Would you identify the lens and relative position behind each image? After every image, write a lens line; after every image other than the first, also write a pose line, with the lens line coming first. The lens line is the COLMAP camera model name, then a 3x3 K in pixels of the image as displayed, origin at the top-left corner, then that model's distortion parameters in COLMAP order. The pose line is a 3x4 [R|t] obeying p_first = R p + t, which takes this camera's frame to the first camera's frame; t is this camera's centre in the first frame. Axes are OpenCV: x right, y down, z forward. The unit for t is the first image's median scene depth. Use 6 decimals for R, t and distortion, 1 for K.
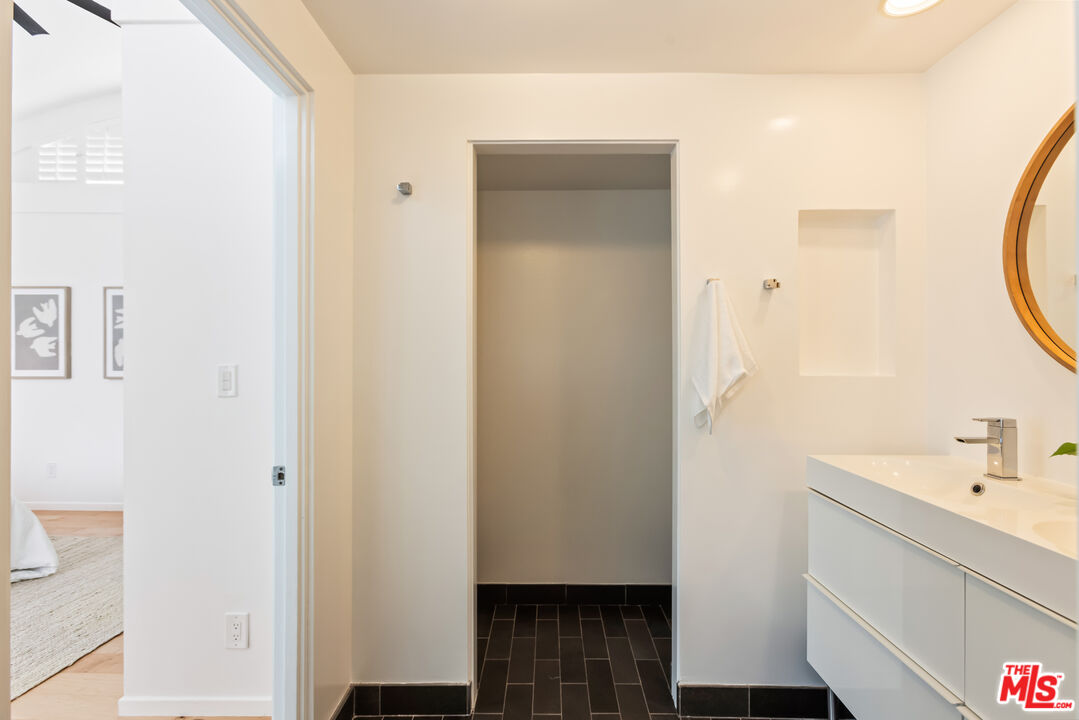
lens RADIAL K [[483.5, 0, 542.1], [0, 483.5, 358.2], [0, 0, 1]] dist [-0.017722, 0.010576]
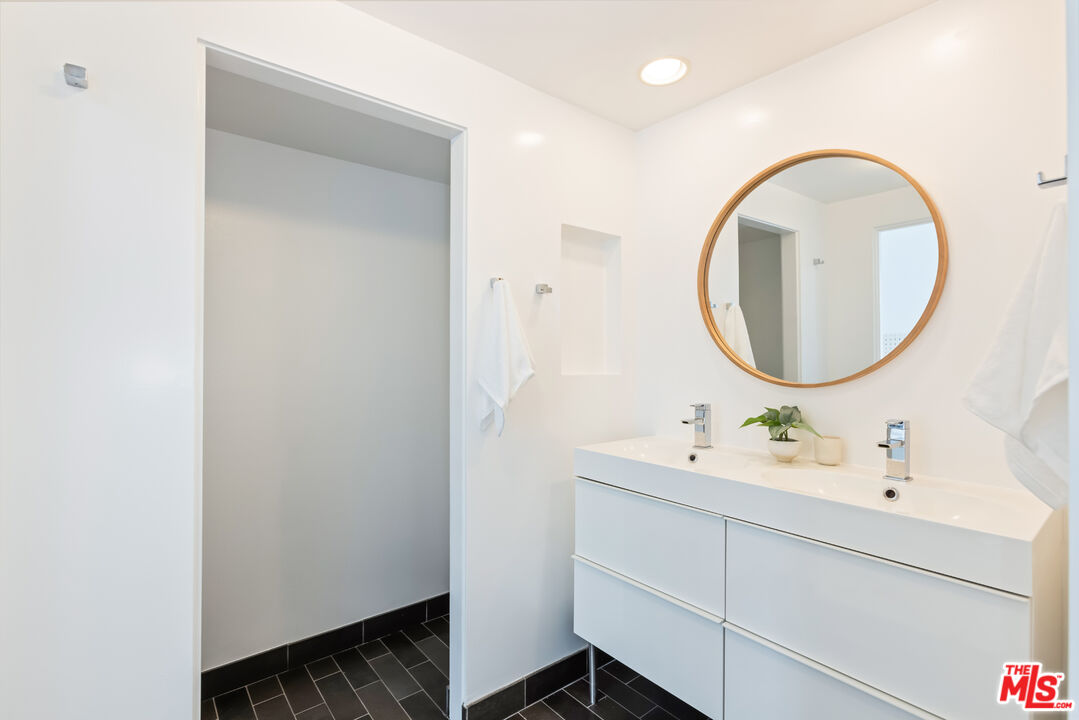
lens RADIAL K [[504.1, 0, 540.8], [0, 504.1, 353.8], [0, 0, 1]] dist [-0.016203, 0.002123]
pose [[0.763176, 0.007106, 0.646151, -0.245652], [-0.003931, 0.999972, -0.006355, -0.004383], [-0.646179, 0.002310, 0.763183, 0.159885]]
